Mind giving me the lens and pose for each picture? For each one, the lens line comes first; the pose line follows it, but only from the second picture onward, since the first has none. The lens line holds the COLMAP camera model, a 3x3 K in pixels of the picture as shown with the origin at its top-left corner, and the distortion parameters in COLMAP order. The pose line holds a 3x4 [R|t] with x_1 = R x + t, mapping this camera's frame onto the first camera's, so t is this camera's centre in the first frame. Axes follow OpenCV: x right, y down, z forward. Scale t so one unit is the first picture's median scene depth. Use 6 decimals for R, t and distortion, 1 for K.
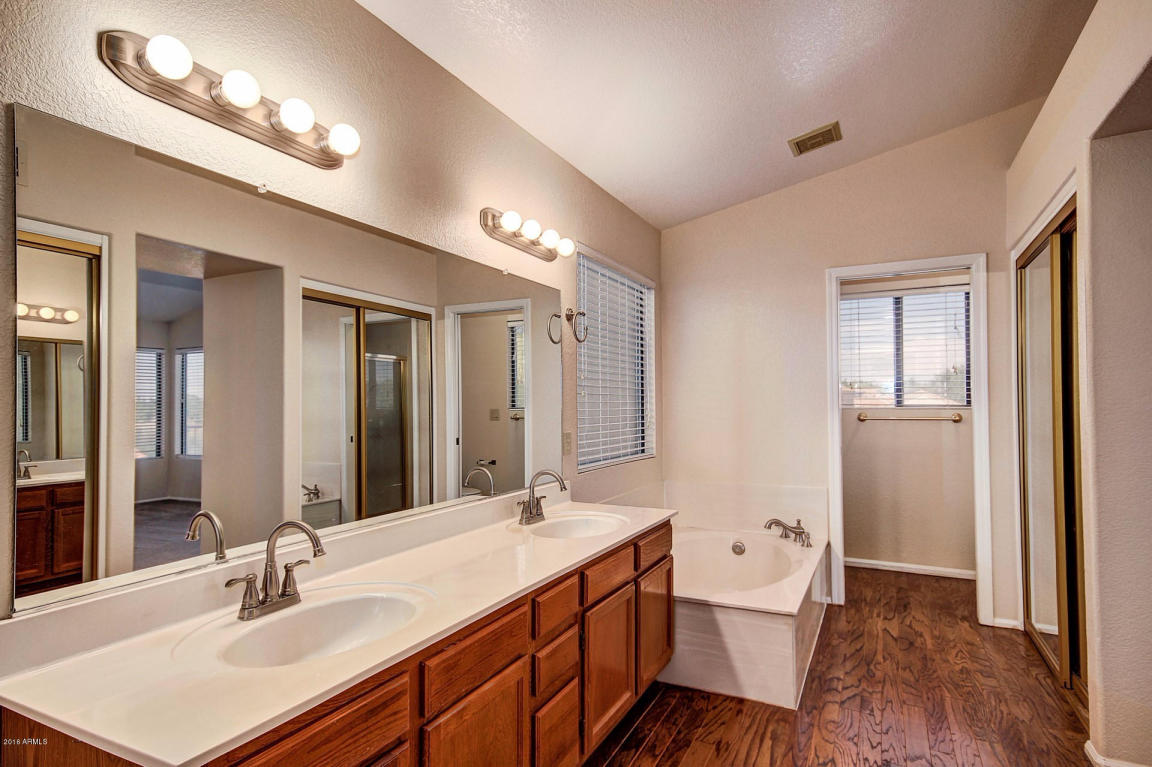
lens RADIAL K [[593.1, 0, 567.9], [0, 593.1, 396.2], [0, 0, 1]] dist [0.004590, 0.001142]
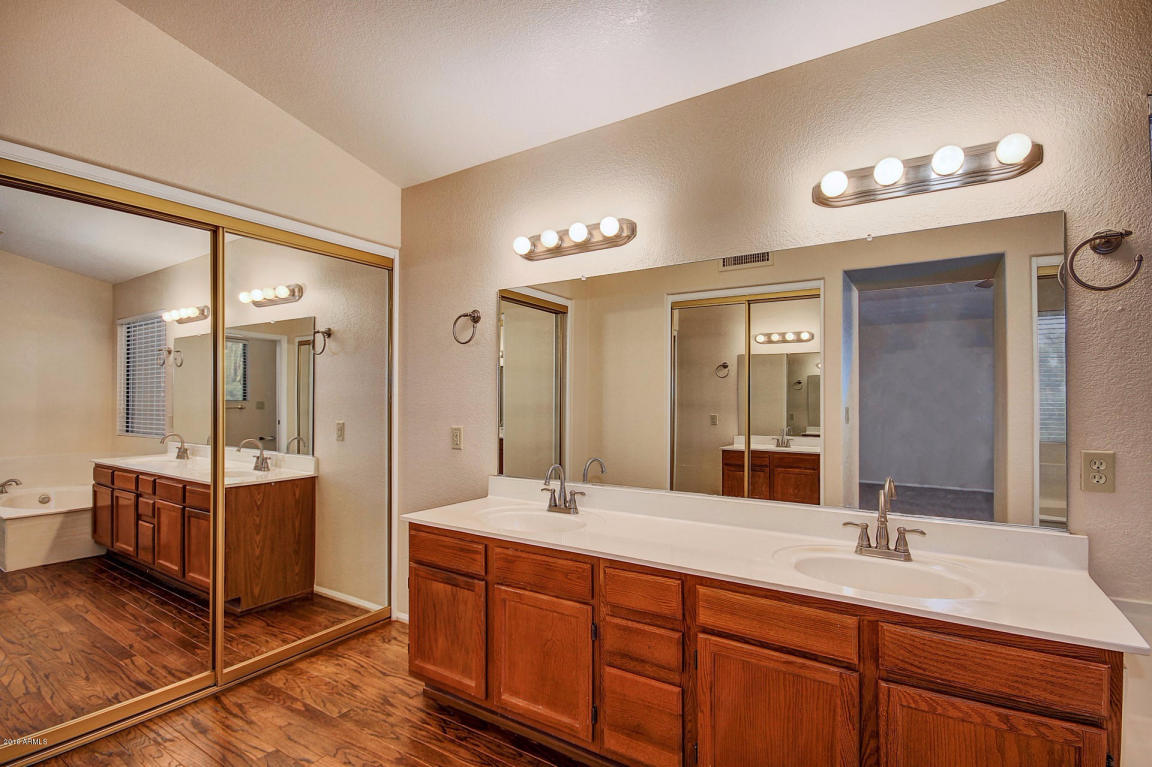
lens RADIAL K [[544.2, 0, 577.1], [0, 544.2, 396.5], [0, 0, 1]] dist [0.002523, -0.006237]
pose [[-0.084323, -0.014697, -0.996330, 1.208531], [0.012465, 0.999797, -0.015804, 0.020066], [0.996360, -0.013752, -0.084123, 1.217570]]
